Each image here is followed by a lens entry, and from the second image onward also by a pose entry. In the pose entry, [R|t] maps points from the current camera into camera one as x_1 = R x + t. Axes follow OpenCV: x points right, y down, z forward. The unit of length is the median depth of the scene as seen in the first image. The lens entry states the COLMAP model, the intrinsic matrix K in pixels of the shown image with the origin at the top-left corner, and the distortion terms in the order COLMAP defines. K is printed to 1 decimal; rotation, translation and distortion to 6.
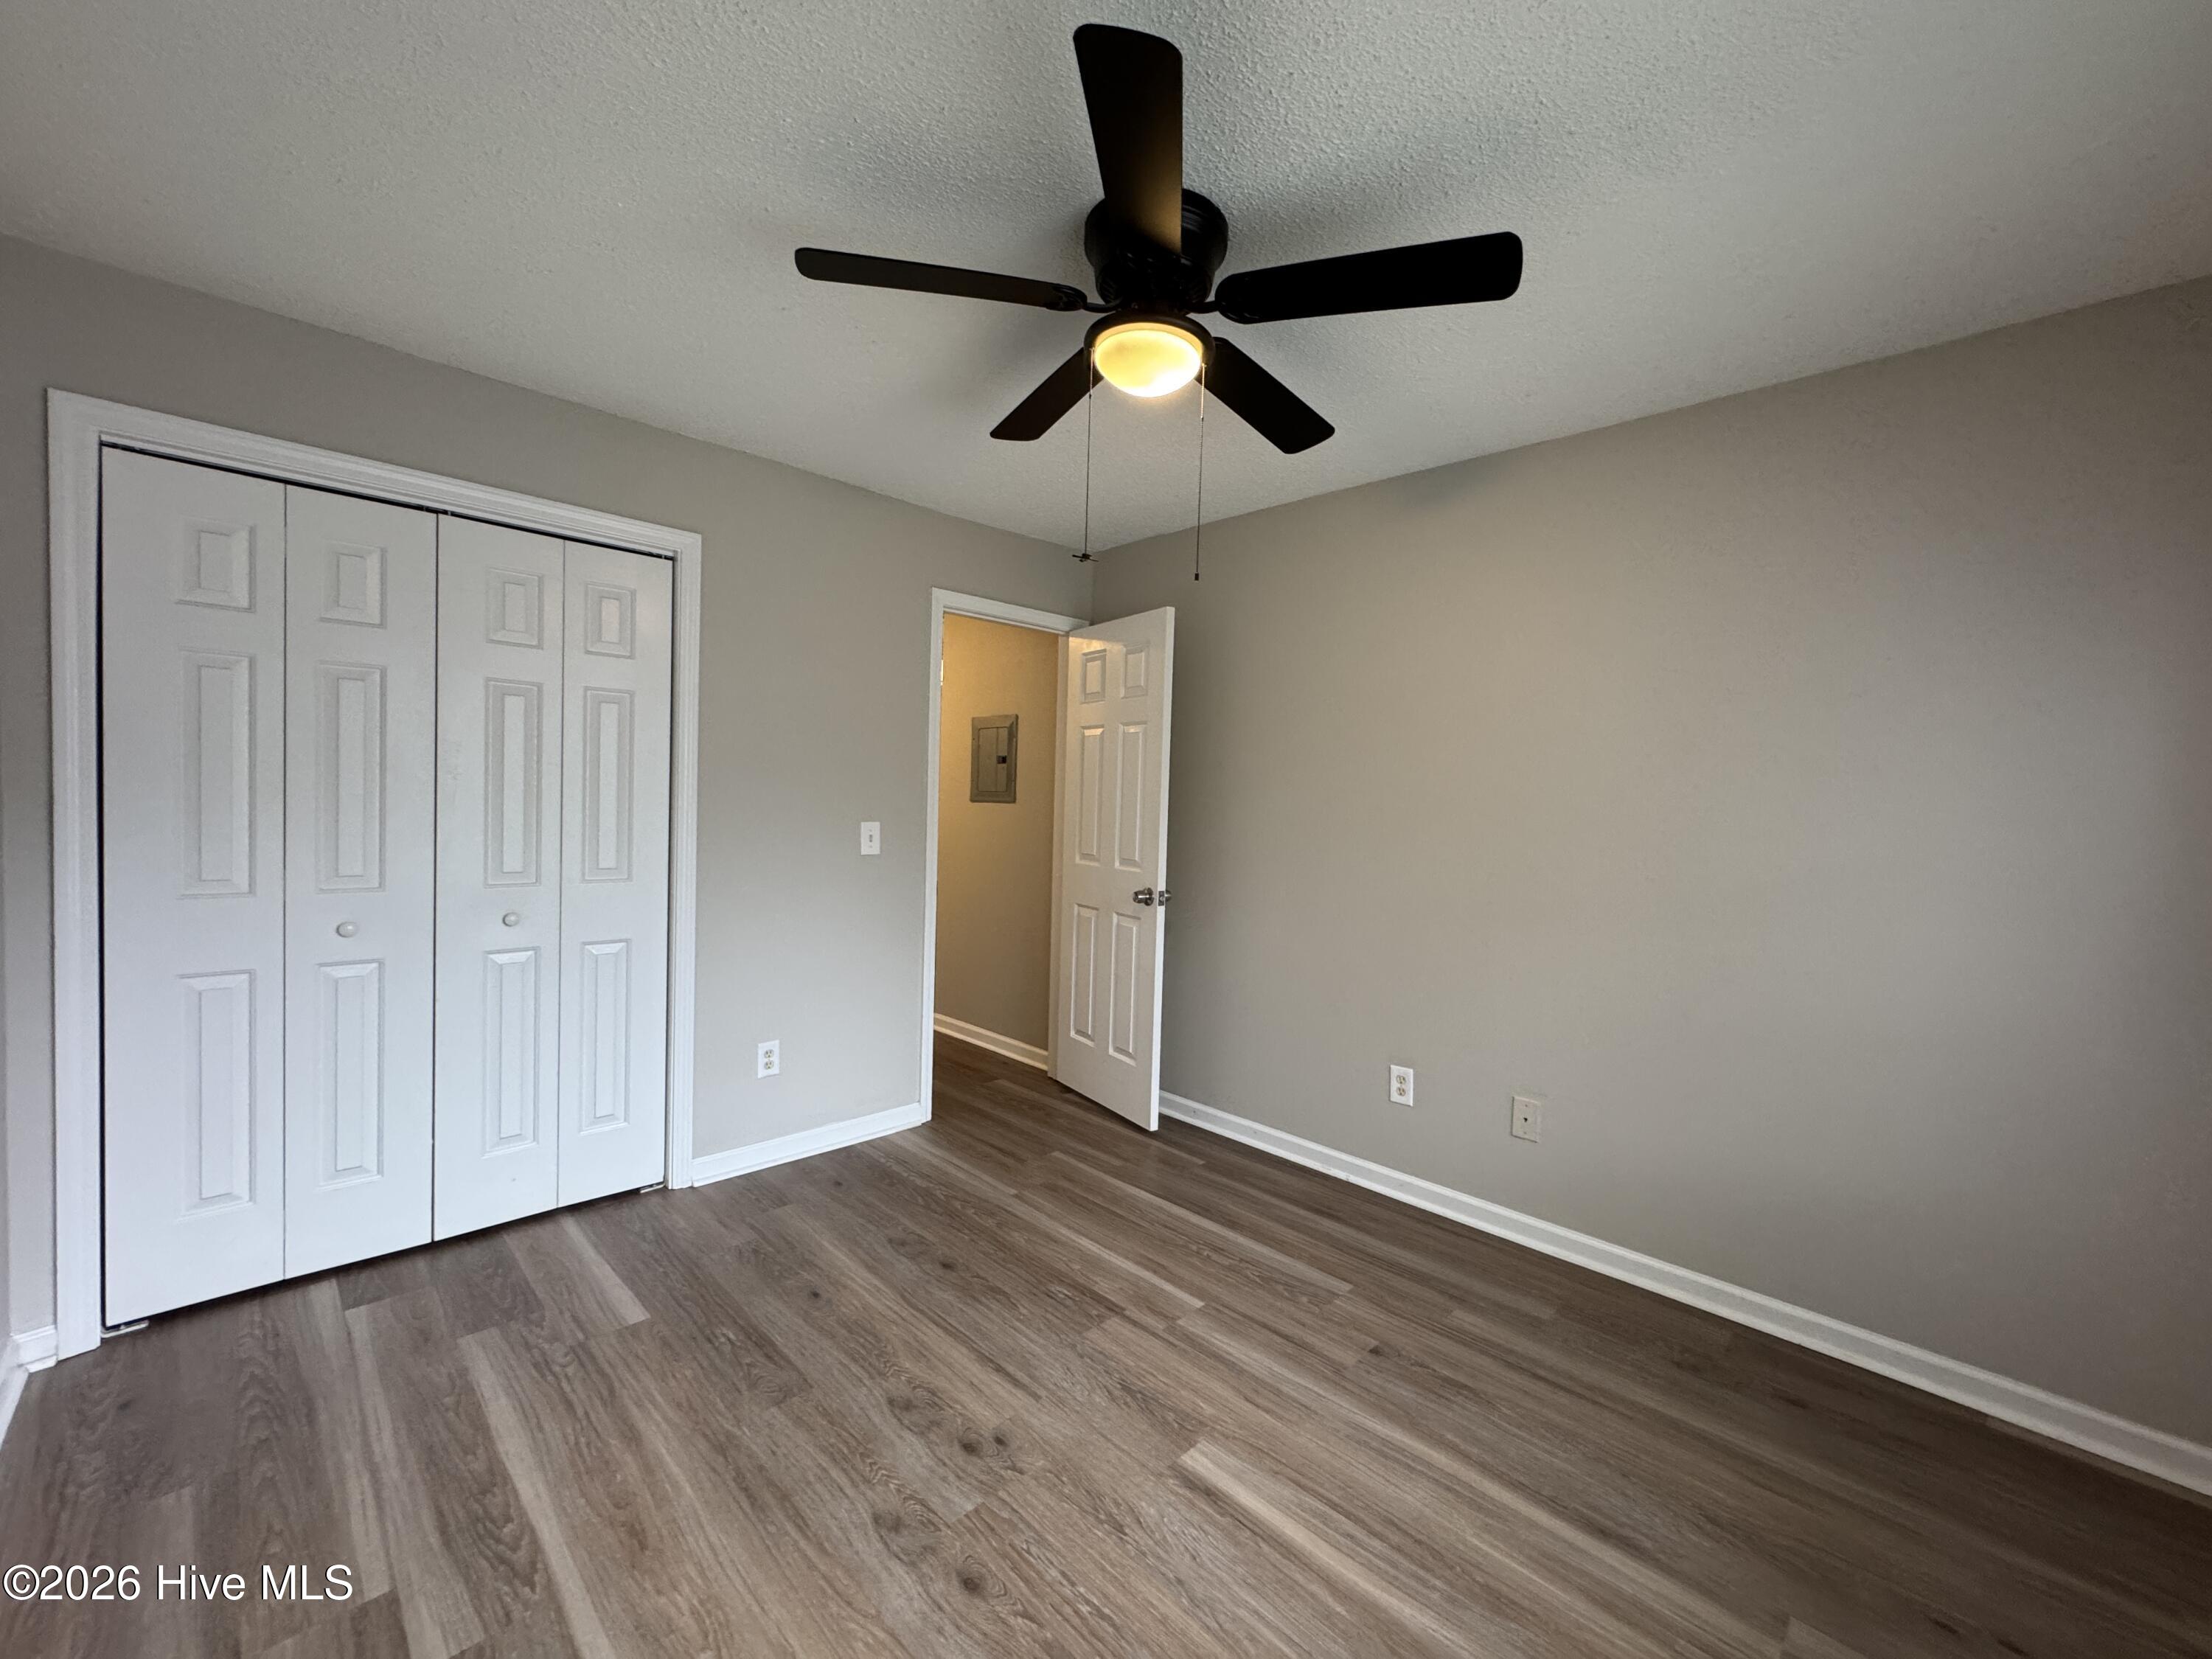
lens RADIAL K [[882.2, 0, 1104.8], [0, 882.2, 831.5], [0, 0, 1]] dist [0.001519, 0.000142]
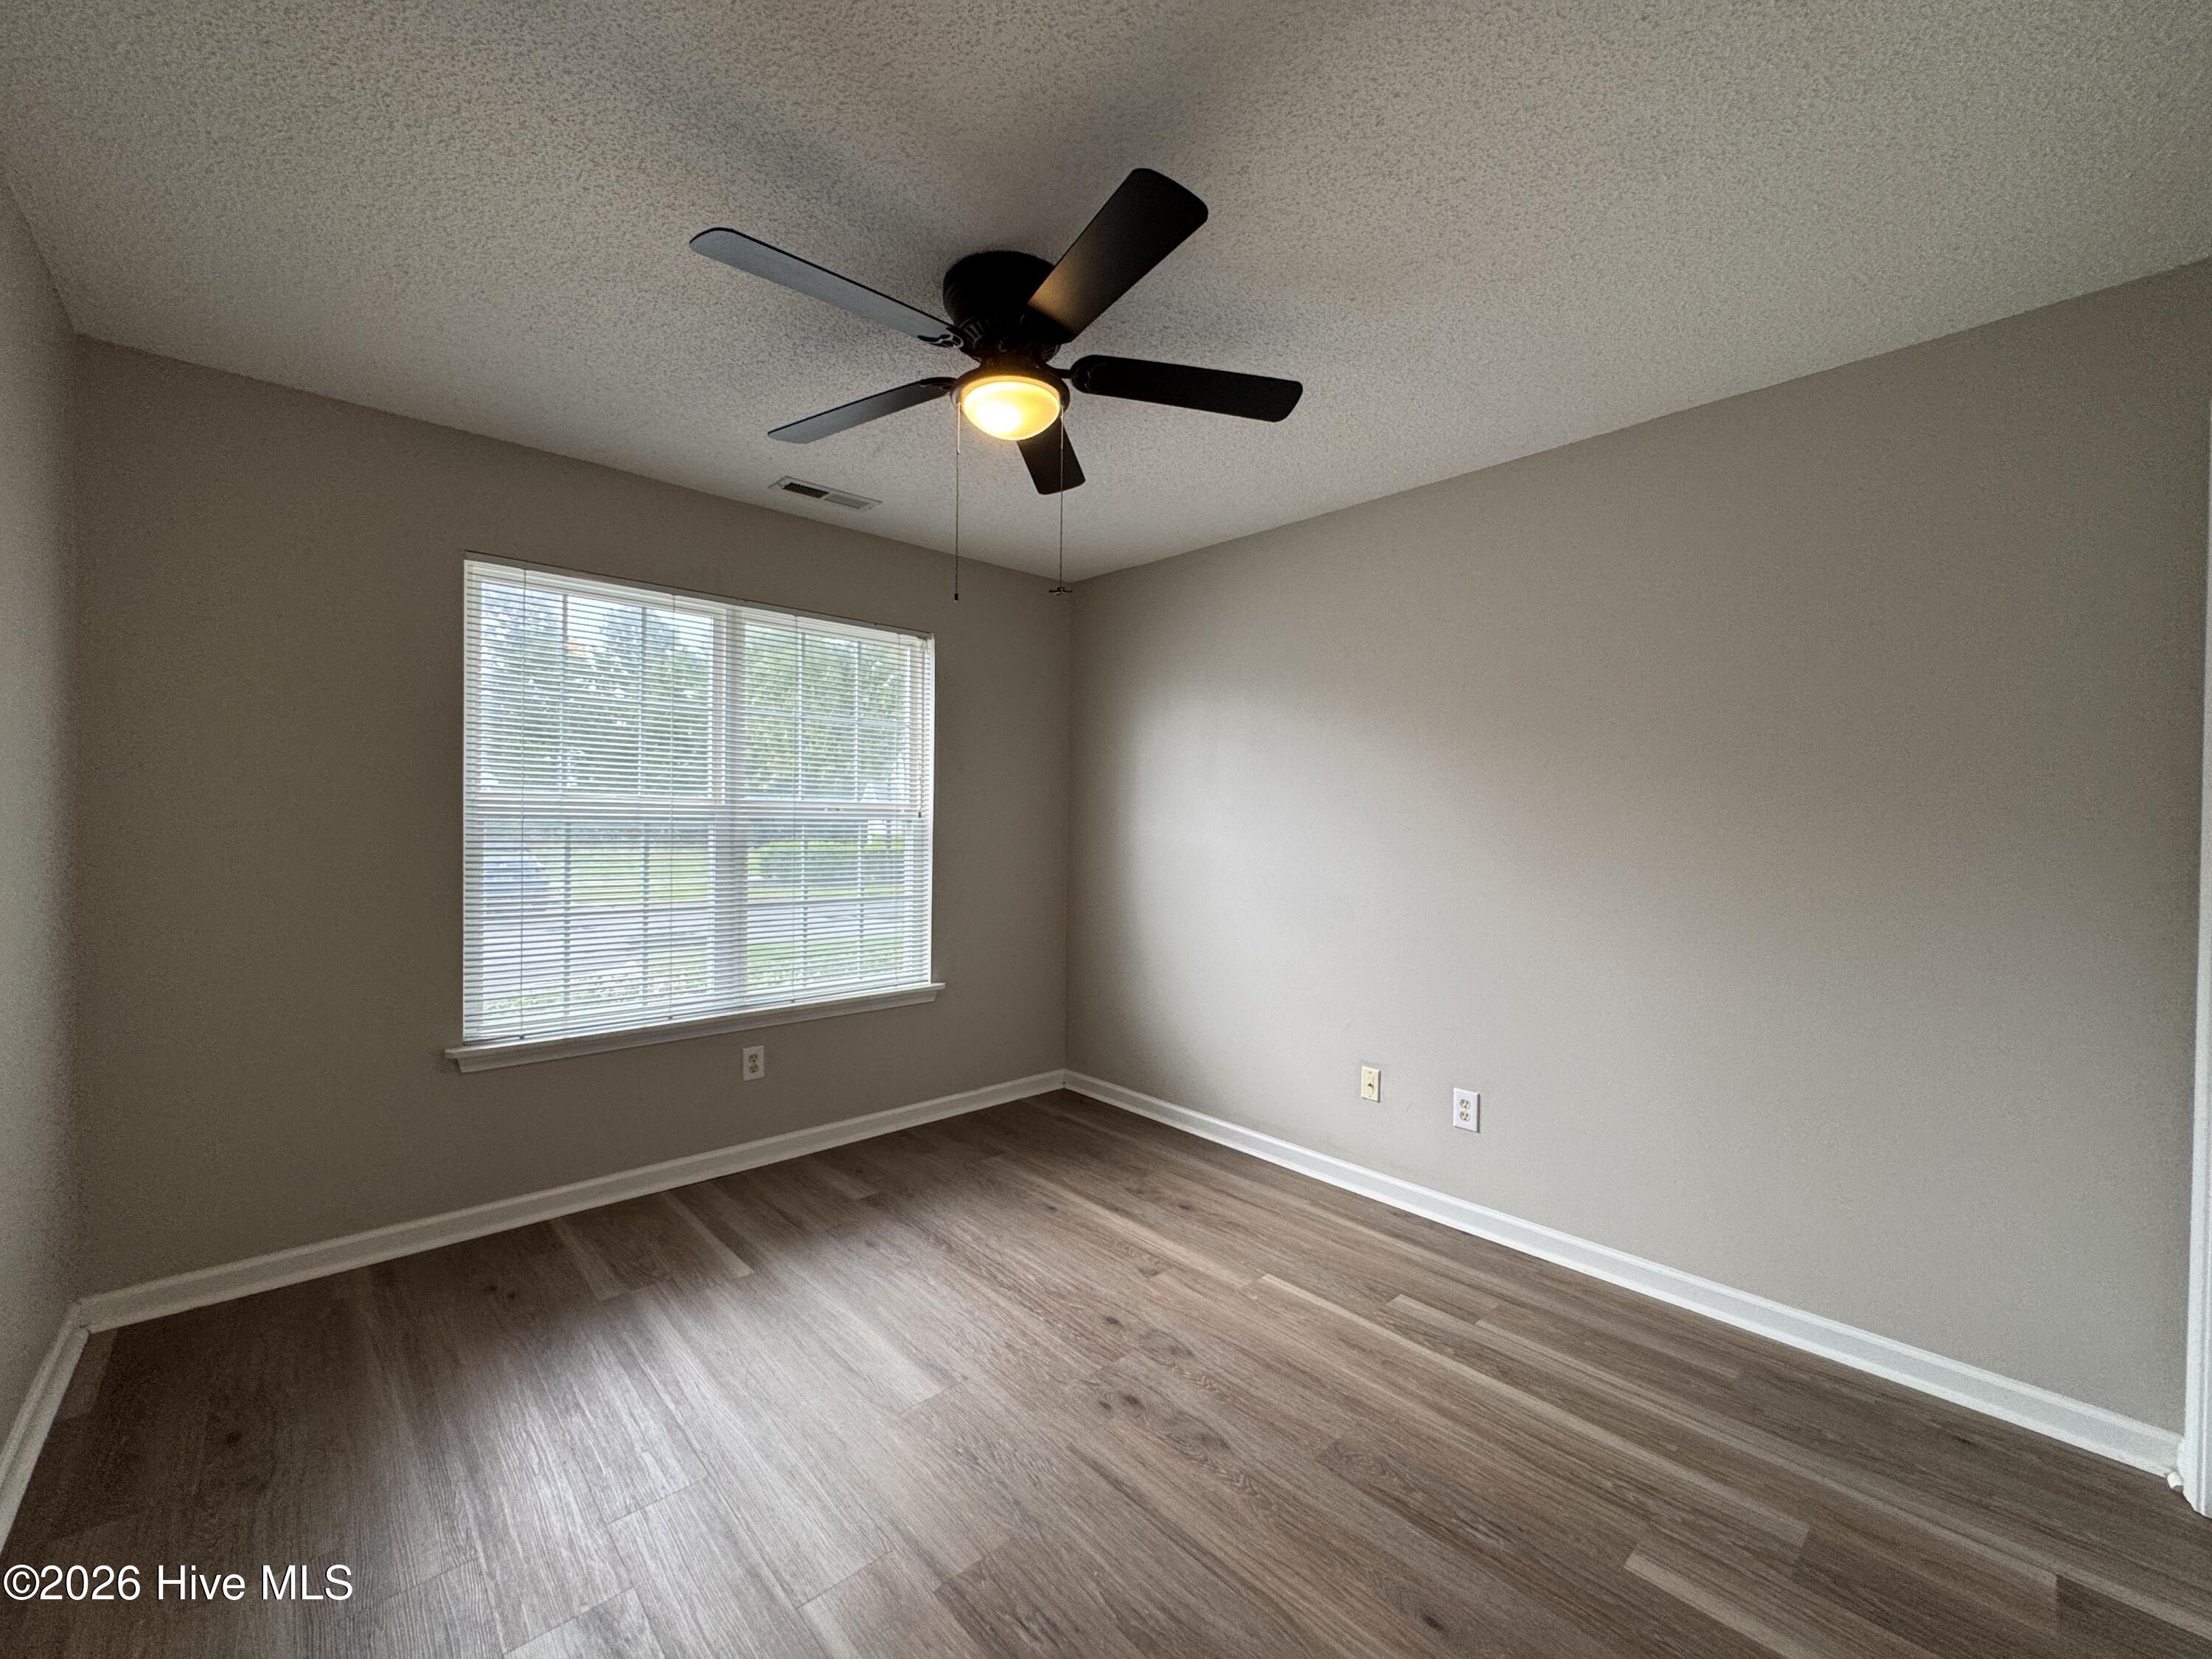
lens RADIAL K [[882.2, 0, 1104.8], [0, 882.2, 831.5], [0, 0, 1]] dist [0.001519, 0.000142]
pose [[-0.998622, -0.043314, 0.029626, -0.117474], [-0.041959, 0.998110, 0.044898, -0.055058], [-0.031515, 0.043593, -0.998552, 2.005759]]
